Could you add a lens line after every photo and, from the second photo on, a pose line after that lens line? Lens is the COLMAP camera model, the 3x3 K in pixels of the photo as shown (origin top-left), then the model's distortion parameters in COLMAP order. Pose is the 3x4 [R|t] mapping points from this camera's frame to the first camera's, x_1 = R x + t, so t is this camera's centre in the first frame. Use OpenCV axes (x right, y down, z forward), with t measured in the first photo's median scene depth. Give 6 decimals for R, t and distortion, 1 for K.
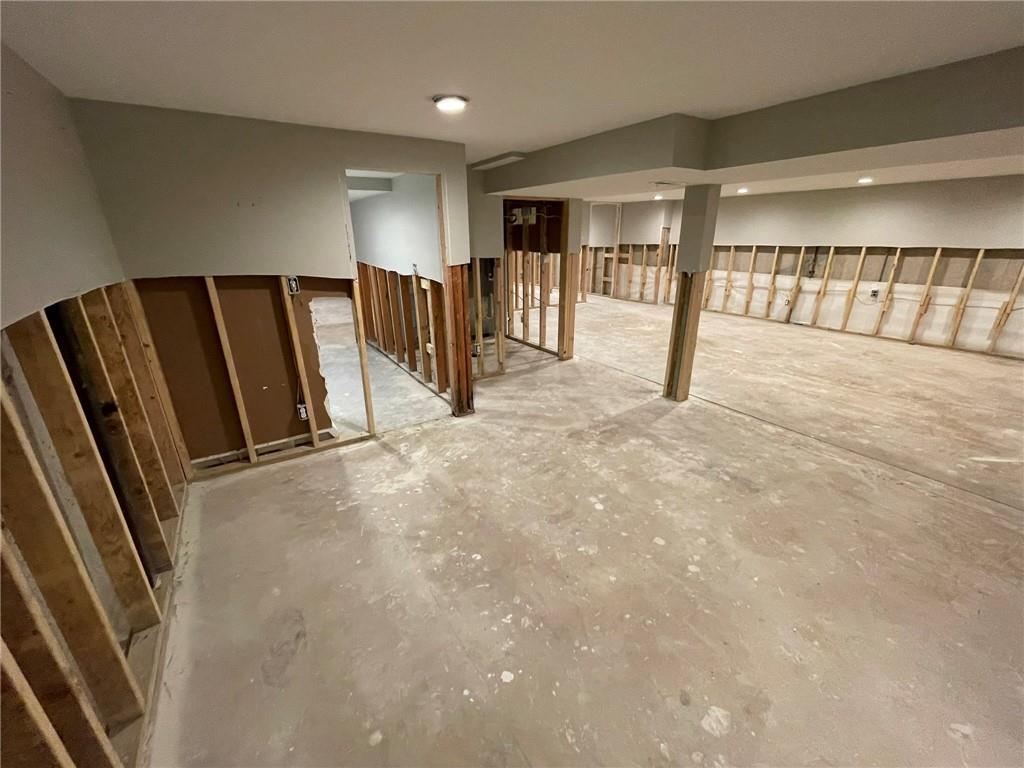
lens RADIAL K [[416.5, 0, 514.8], [0, 416.5, 383.3], [0, 0, 1]] dist [-0.002714, 0.000570]
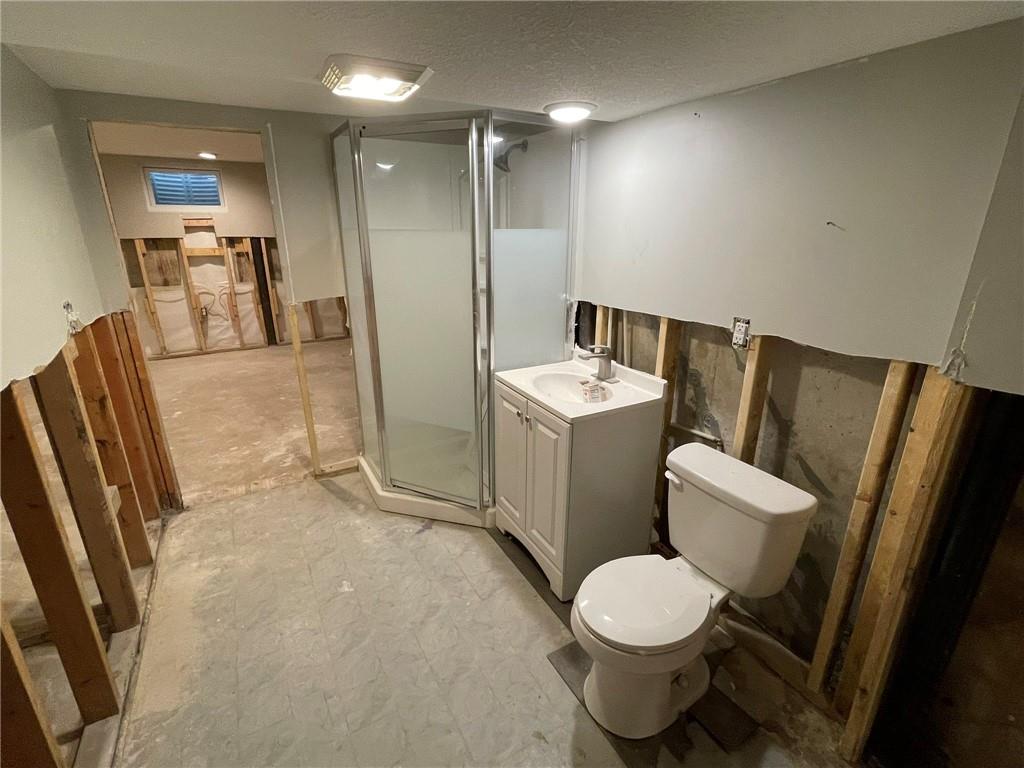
lens RADIAL K [[481.9, 0, 511.2], [0, 481.9, 380.1], [0, 0, 1]] dist [-0.003906, -0.000403]
pose [[-0.997361, -0.019443, 0.069947, -0.711733], [0.027889, 0.786939, 0.616400, -0.525859], [-0.067029, 0.616724, -0.784321, 1.467064]]
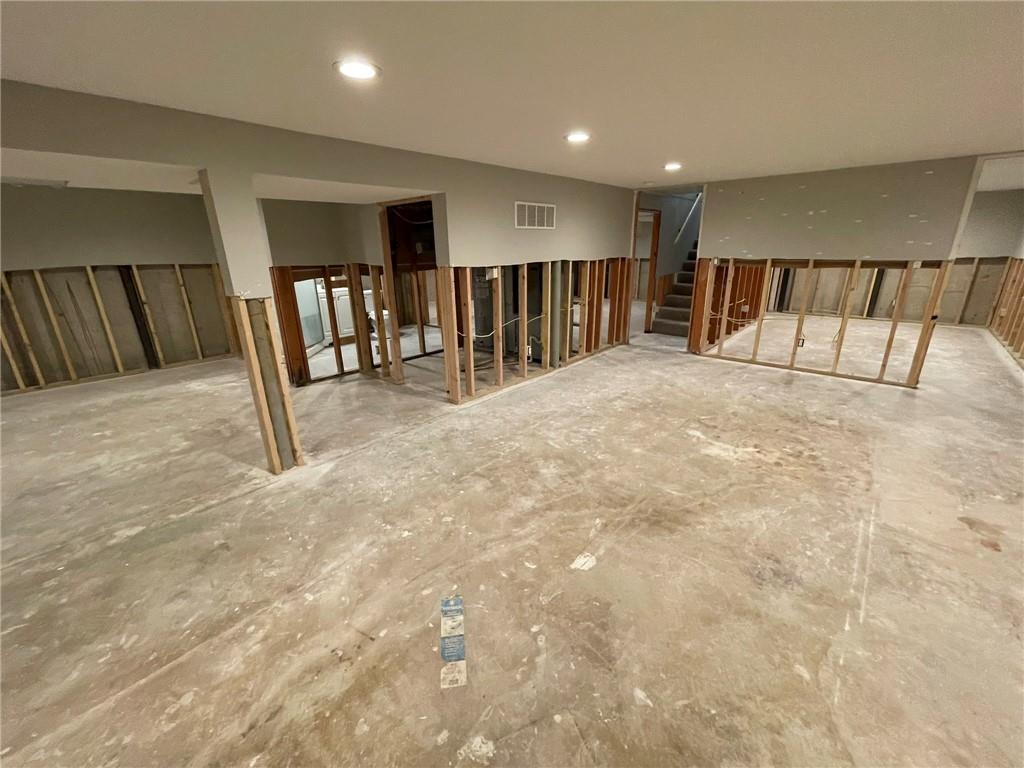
lens RADIAL K [[416.5, 0, 513.5], [0, 416.5, 380.5], [0, 0, 1]] dist [-0.002714, 0.000570]
pose [[0.252952, 0.300008, -0.919788, 1.263447], [-0.315185, 0.924395, 0.214832, -0.440010], [0.914699, 0.235561, 0.328385, 1.240426]]
